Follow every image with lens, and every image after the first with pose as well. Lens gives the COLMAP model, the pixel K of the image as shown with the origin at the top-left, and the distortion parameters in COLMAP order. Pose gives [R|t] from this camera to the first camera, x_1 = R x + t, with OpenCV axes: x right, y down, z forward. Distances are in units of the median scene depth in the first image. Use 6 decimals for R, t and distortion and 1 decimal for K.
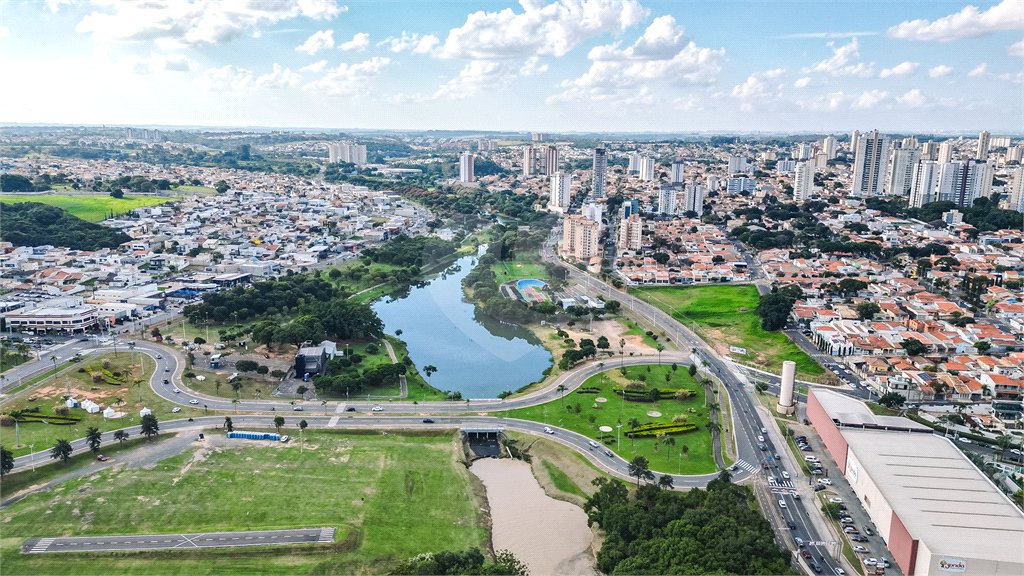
lens RADIAL K [[729.7, 0, 513.9], [0, 729.7, 290.2], [0, 0, 1]] dist [0.070035, -0.057099]
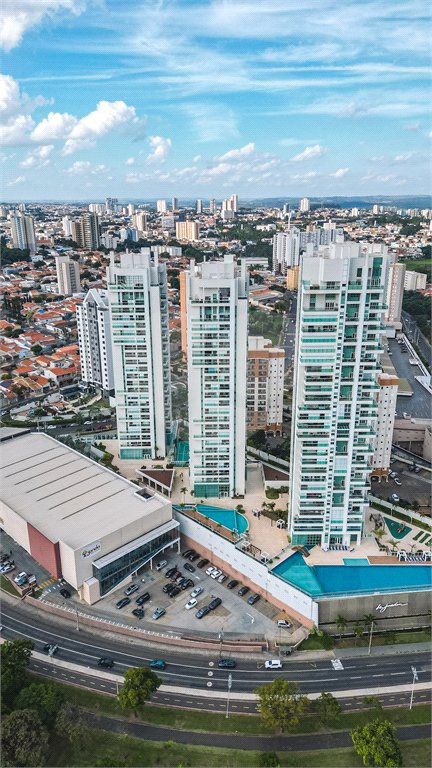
lens RADIAL K [[547.3, 0, 221.2], [0, 547.3, 382.6], [0, 0, 1]] dist [0.070035, -0.057099]
pose [[0.581806, -0.274472, 0.765616, 0.080073], [0.190988, 0.961121, 0.199424, 0.002098], [-0.790586, 0.030197, 0.611606, 0.190846]]
